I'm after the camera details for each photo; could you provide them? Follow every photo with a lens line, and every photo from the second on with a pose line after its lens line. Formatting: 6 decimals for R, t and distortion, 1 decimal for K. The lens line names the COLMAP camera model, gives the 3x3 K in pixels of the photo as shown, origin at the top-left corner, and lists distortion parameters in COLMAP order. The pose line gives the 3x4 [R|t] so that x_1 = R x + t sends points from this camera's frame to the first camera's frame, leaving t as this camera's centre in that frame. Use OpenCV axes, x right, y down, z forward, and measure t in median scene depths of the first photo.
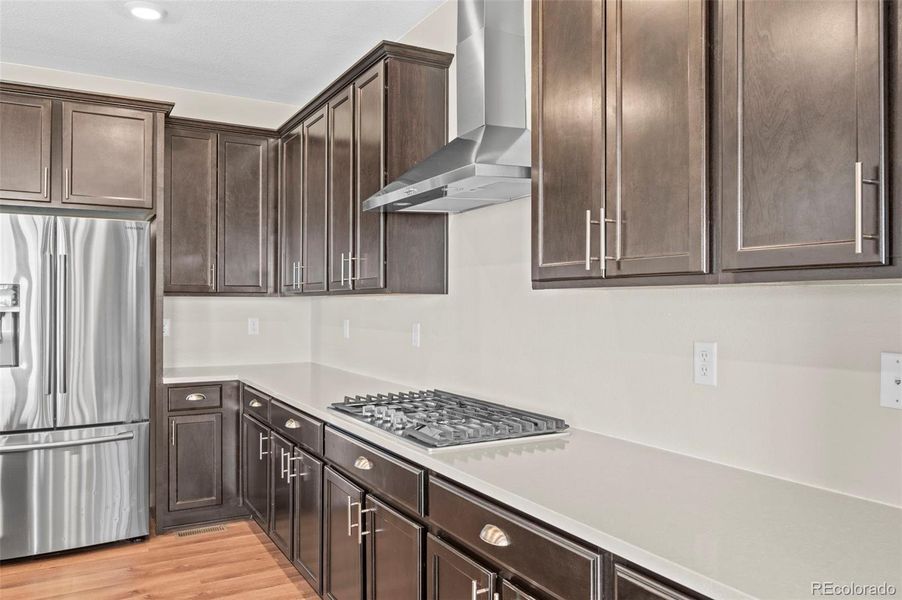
lens RADIAL K [[667.0, 0, 447.0], [0, 667.0, 297.9], [0, 0, 1]] dist [-0.002538, -0.003819]
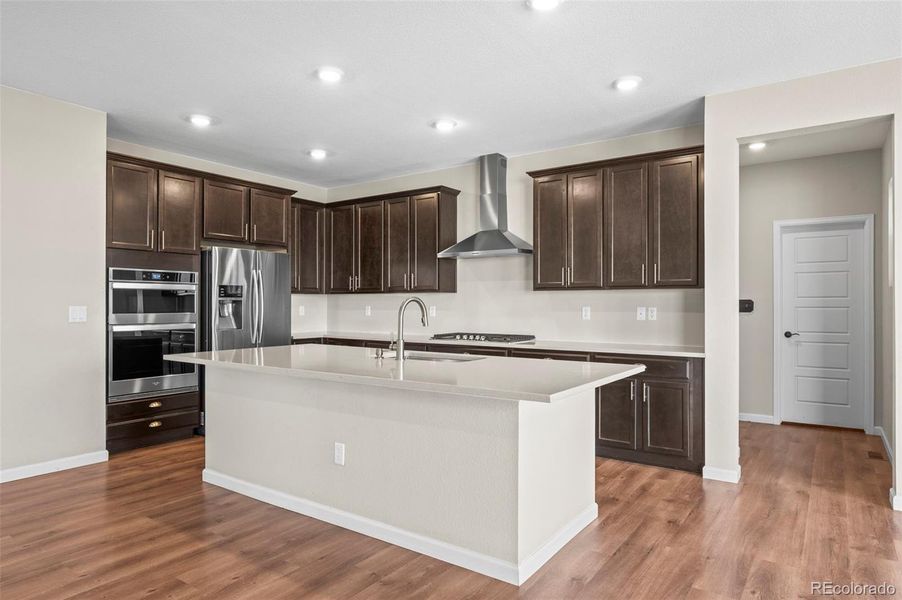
lens RADIAL K [[491.4, 0, 451.0], [0, 491.4, 300.0], [0, 0, 1]] dist [0.000560, -0.000108]
pose [[0.922677, 0.005530, 0.385535, -0.574440], [-0.005288, 0.999985, -0.001688, 0.018787], [-0.385538, -0.000481, 0.922692, -0.490299]]
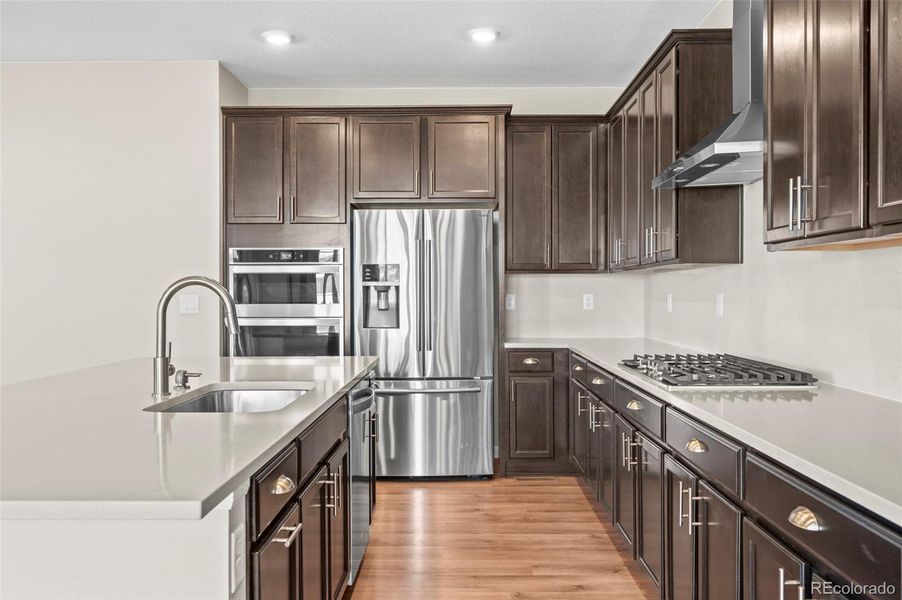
lens RADIAL K [[749.9, 0, 451.0], [0, 749.9, 300.0], [0, 0, 1]] dist [0.000592, -0.000459]
pose [[0.863517, 0.003178, -0.504310, 0.162527], [0.006124, 0.999840, 0.016787, 0.023591], [0.504283, -0.017585, 0.863359, -0.187510]]
